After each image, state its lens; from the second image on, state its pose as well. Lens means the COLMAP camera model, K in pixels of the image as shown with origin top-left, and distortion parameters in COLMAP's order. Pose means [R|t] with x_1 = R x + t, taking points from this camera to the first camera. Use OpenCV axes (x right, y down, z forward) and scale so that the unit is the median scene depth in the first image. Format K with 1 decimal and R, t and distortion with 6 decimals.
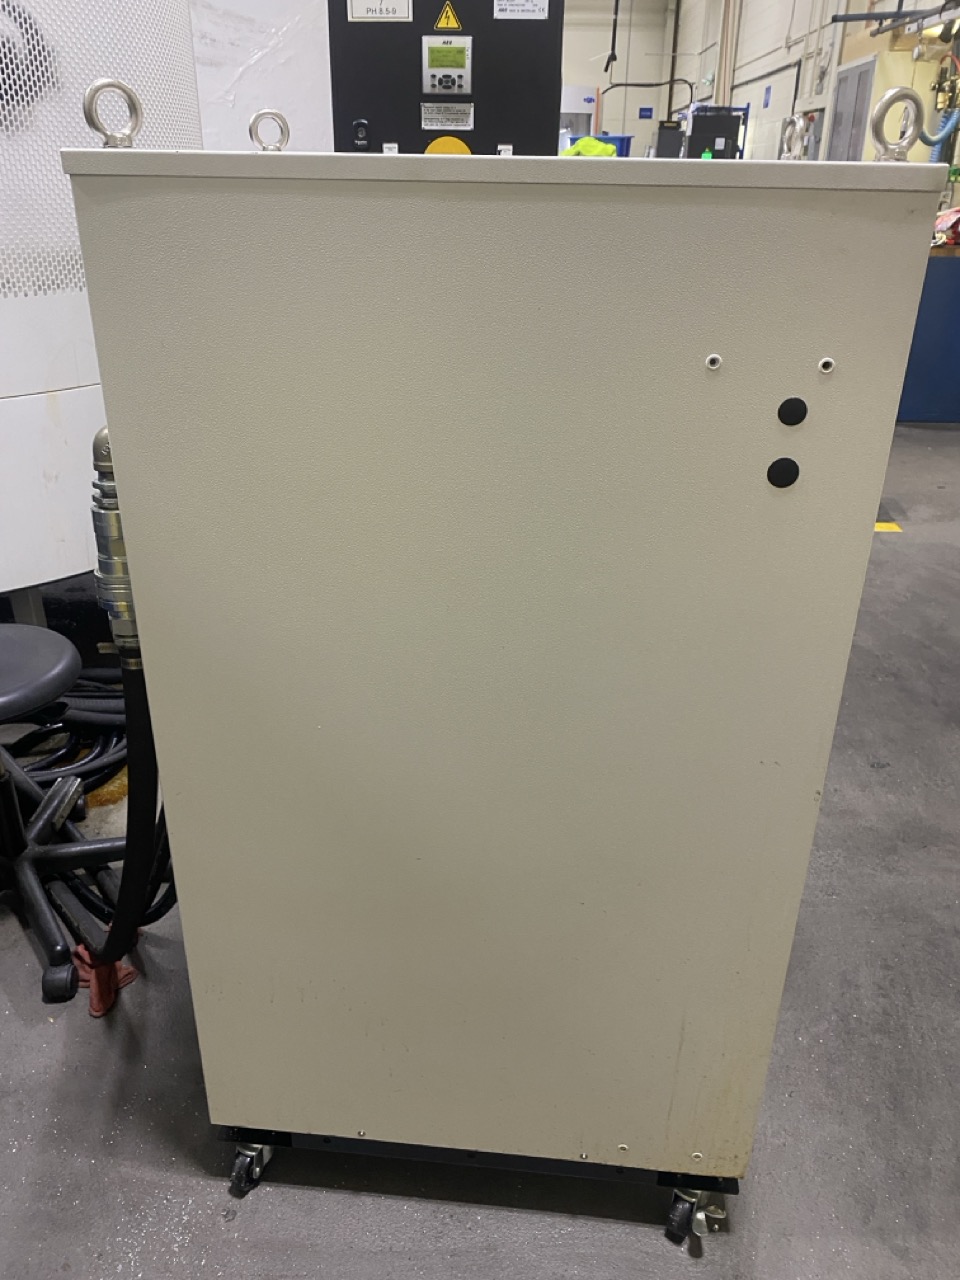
lens RADIAL K [[981.0, 0, 482.1], [0, 981.0, 650.6], [0, 0, 1]] dist [0.022575, -0.020386]
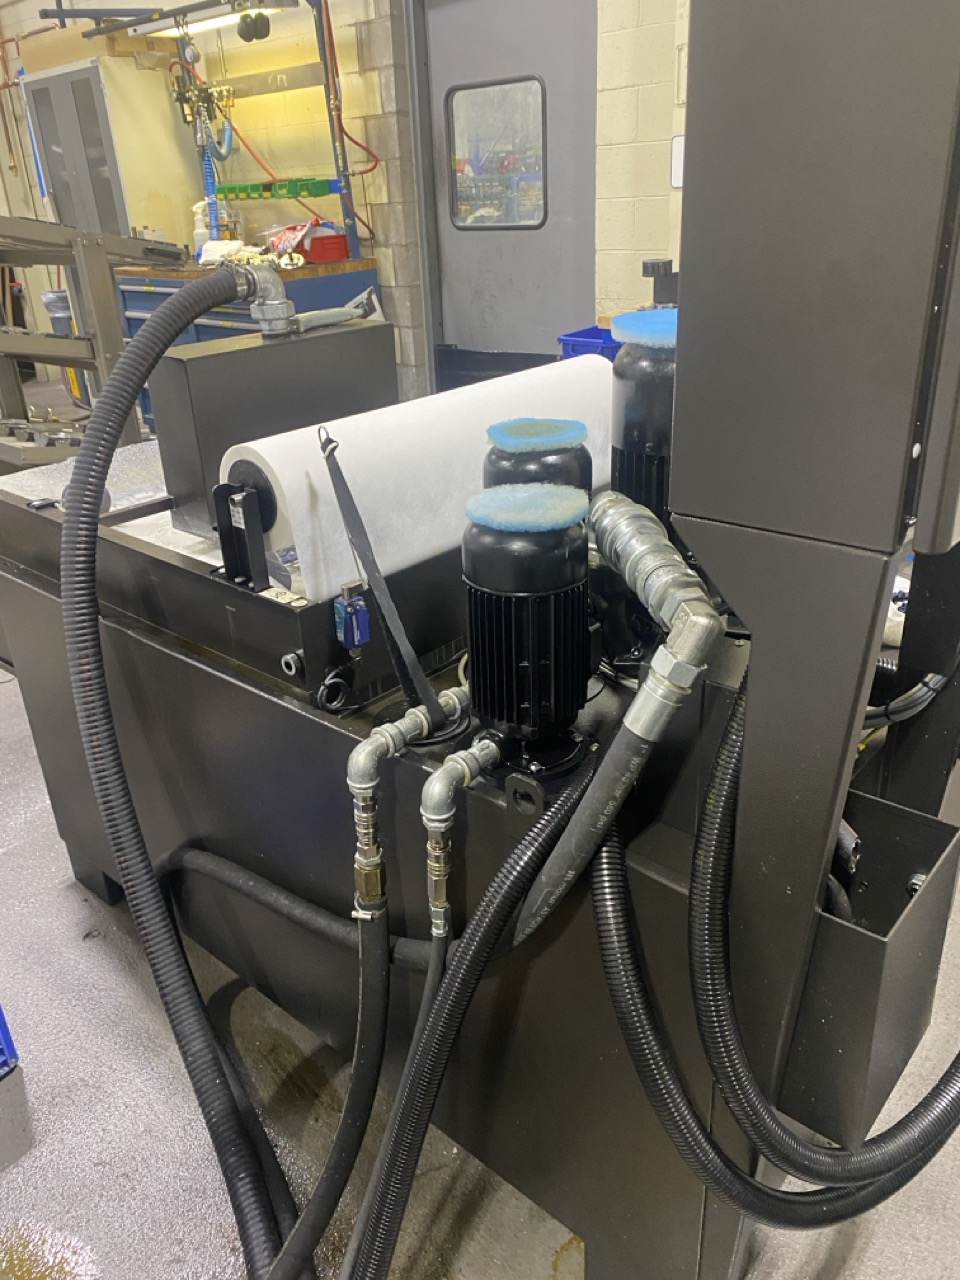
lens RADIAL K [[981.0, 0, 472.2], [0, 981.0, 642.6], [0, 0, 1]] dist [0.022575, -0.020386]
pose [[0.643193, -0.364917, 0.673156, -0.553601], [0.385715, 0.913856, 0.126853, -0.471734], [-0.661458, 0.178055, 0.728540, 0.945170]]
